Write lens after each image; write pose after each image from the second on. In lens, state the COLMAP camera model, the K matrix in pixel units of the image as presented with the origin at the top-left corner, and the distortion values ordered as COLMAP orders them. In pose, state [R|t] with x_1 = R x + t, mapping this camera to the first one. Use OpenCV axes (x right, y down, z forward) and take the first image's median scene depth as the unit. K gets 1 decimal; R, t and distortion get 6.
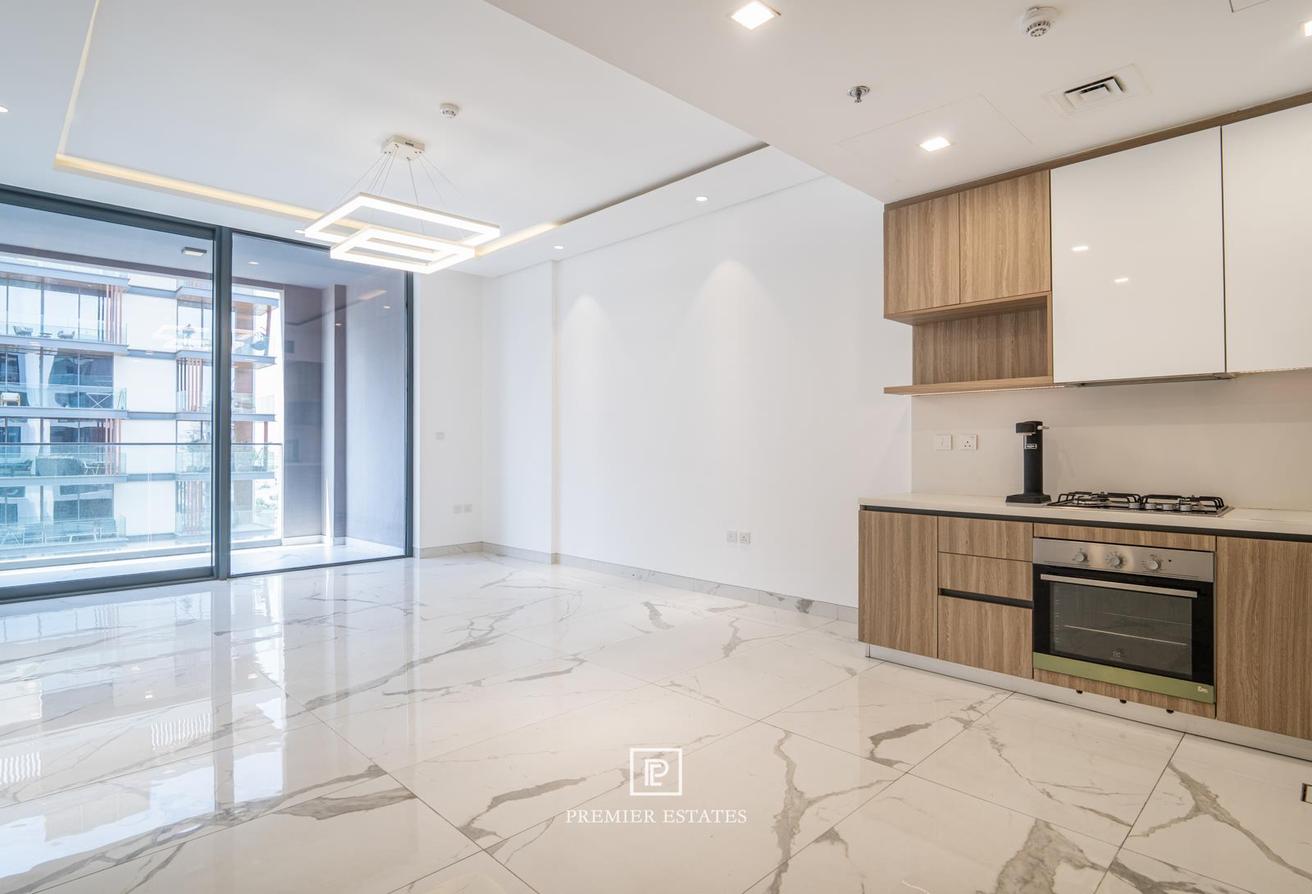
lens RADIAL K [[681.7, 0, 634.3], [0, 681.7, 442.7], [0, 0, 1]] dist [-0.002201, -0.000717]
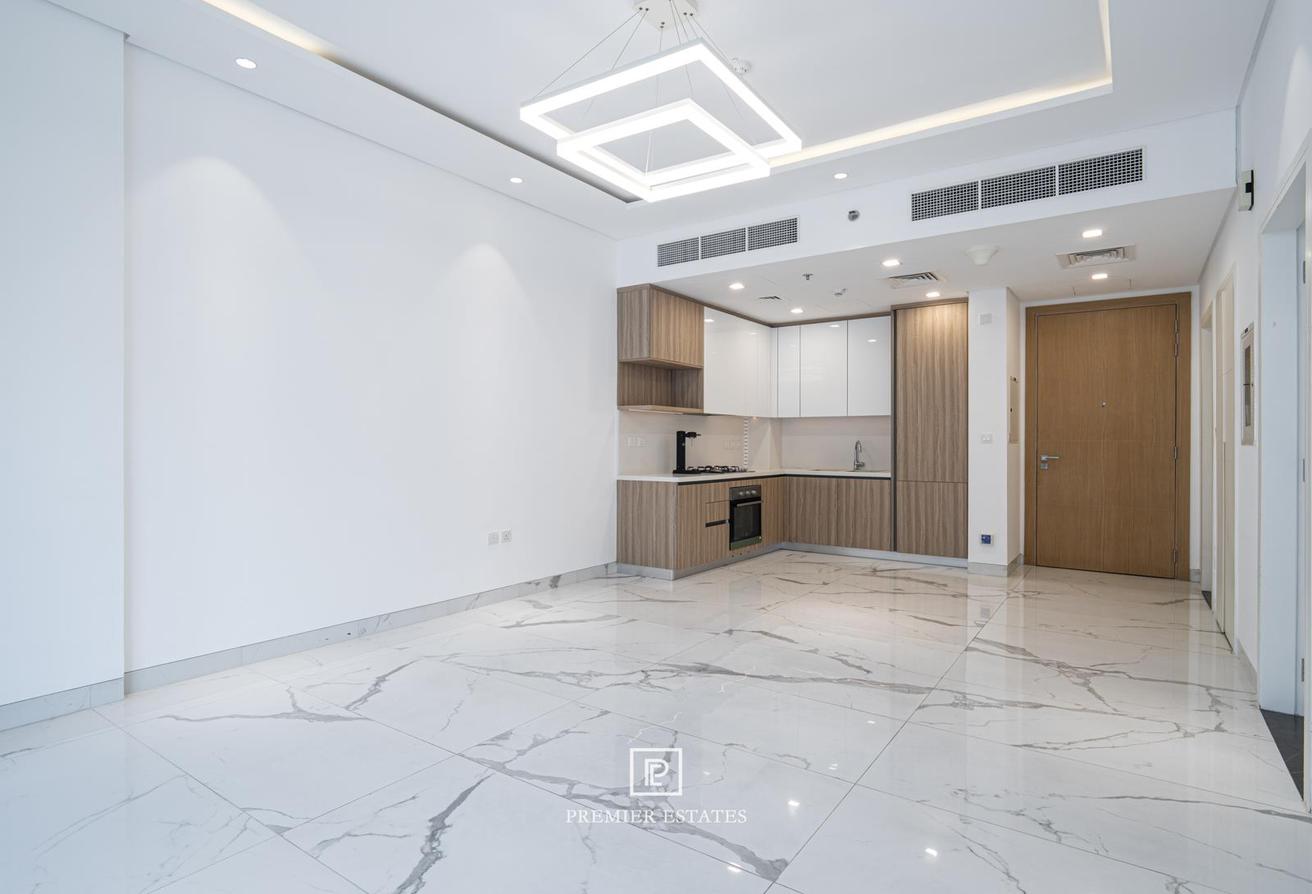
lens RADIAL K [[713.1, 0, 669.2], [0, 713.1, 436.9], [0, 0, 1]] dist [0.000912, -0.000707]
pose [[-0.228606, 0.008997, 0.973477, -1.377058], [-0.010003, 0.999883, -0.011591, 0.008533], [-0.973468, -0.012388, -0.228489, 1.544563]]
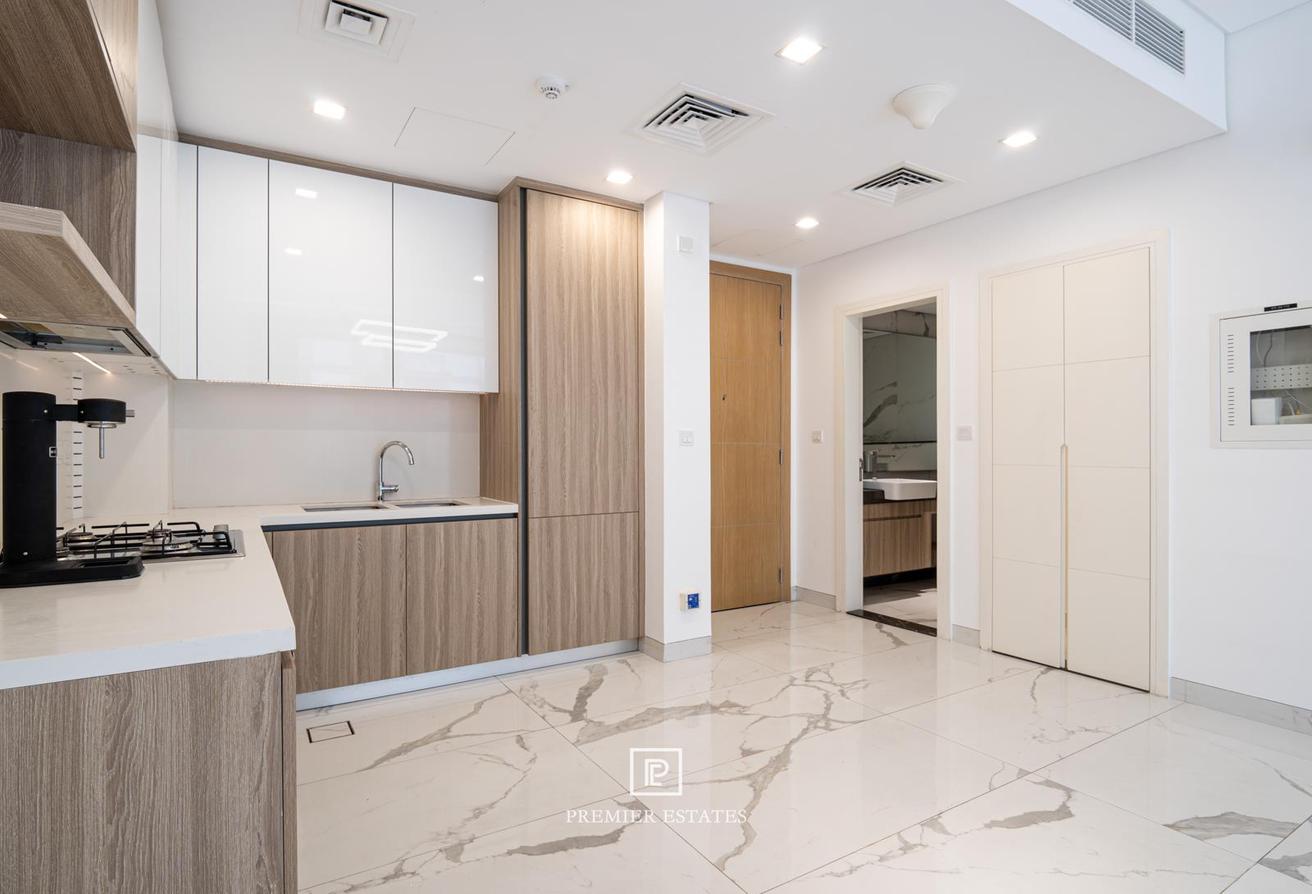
lens RADIAL K [[683.5, 0, 666.2], [0, 683.5, 448.1], [0, 0, 1]] dist [-0.001299, -0.001492]
pose [[-0.984477, 0.000516, 0.175512, 0.130235], [-0.000638, 0.999979, -0.006522, 0.005812], [-0.175512, -0.006533, -0.984456, 1.403644]]
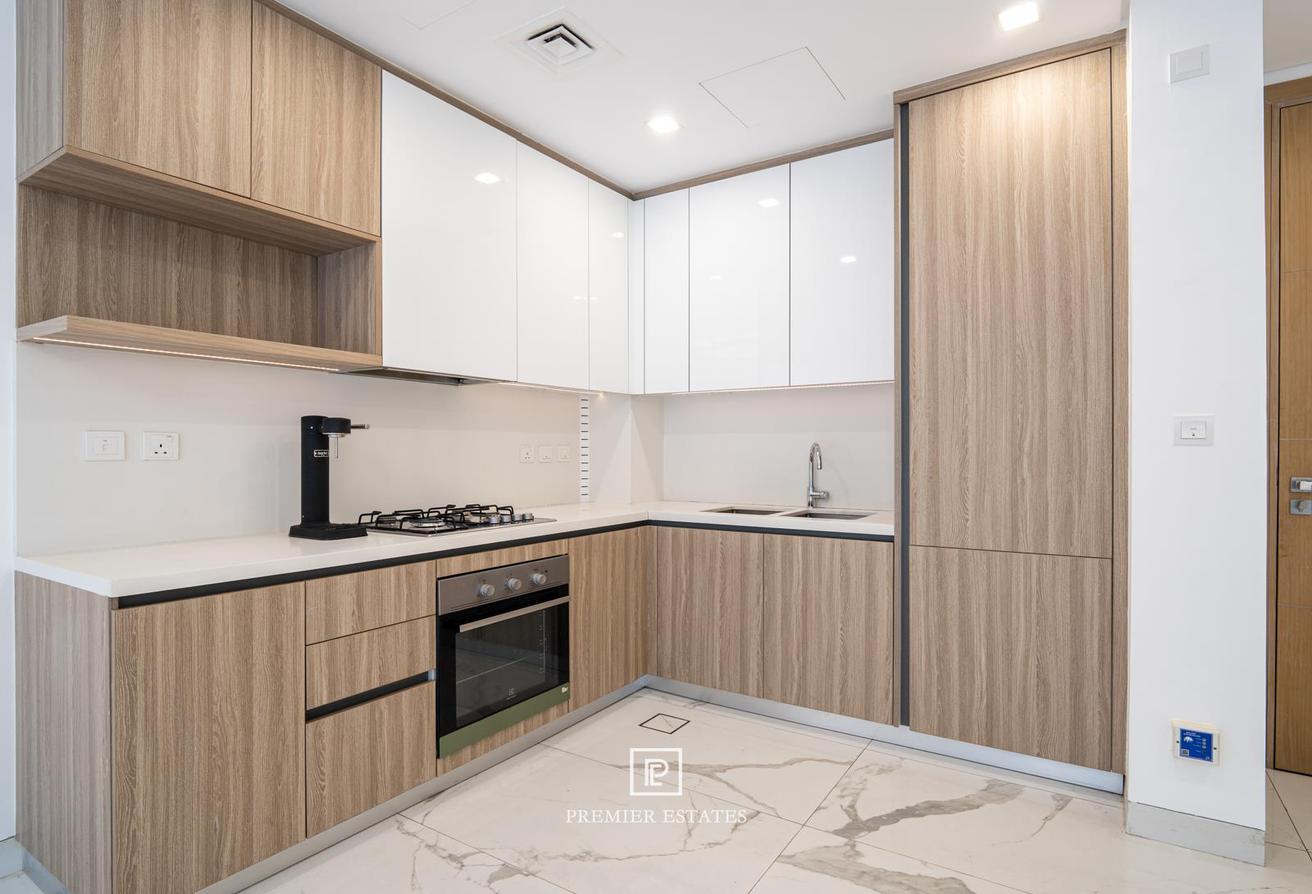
lens RADIAL K [[690.6, 0, 673.0], [0, 690.6, 452.3], [0, 0, 1]] dist [-0.009863, -0.001088]
pose [[-0.255623, -0.001645, 0.966775, -0.167909], [-0.005653, 0.999984, 0.000207, 0.002539], [-0.966760, -0.005412, -0.255628, 0.868650]]
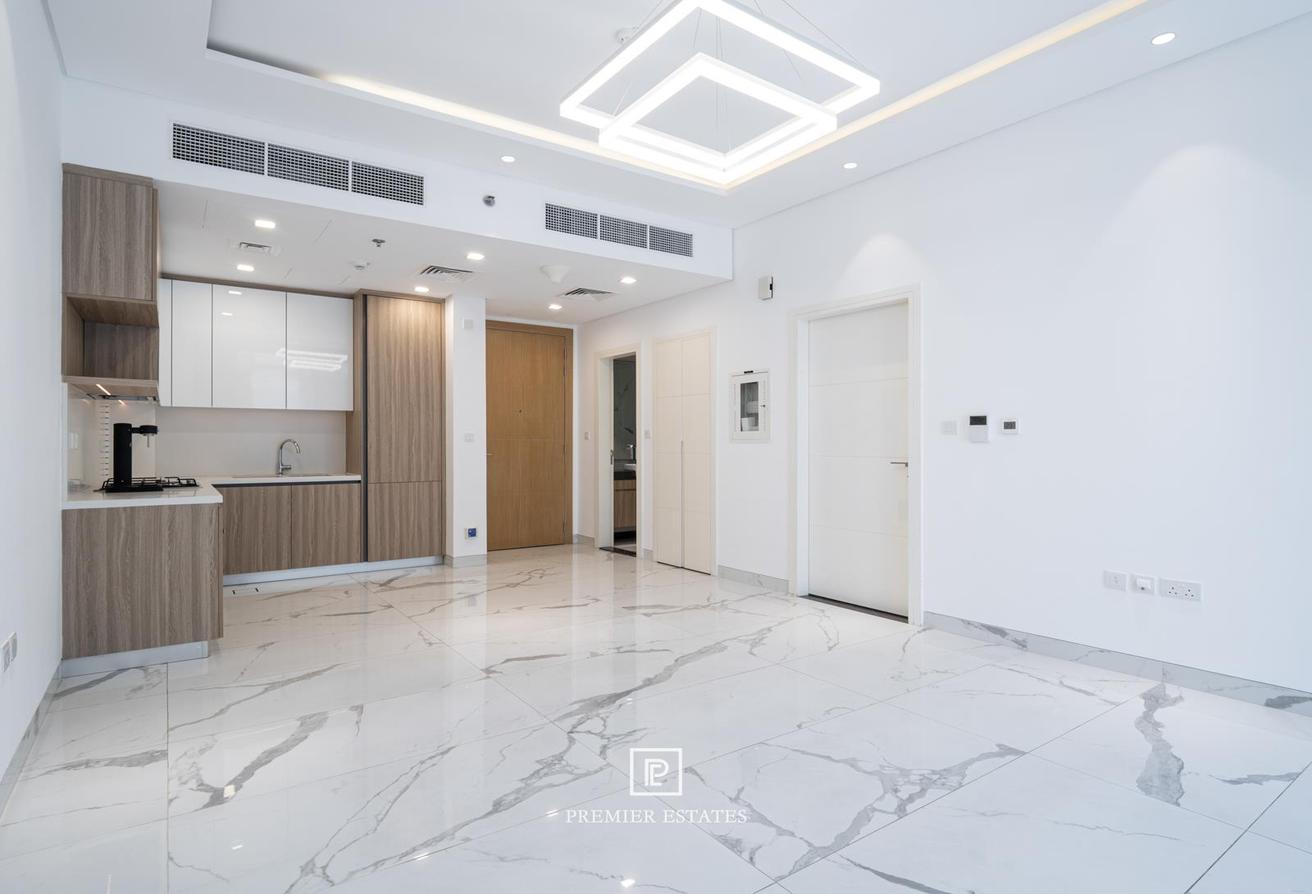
lens RADIAL K [[685.4, 0, 684.8], [0, 685.4, 440.2], [0, 0, 1]] dist [-0.002406, -0.001873]
pose [[-0.995640, 0.001986, 0.093254, -0.496174], [0.000976, 0.999940, -0.010874, 0.011382], [-0.093270, -0.010736, -0.995583, 2.158847]]
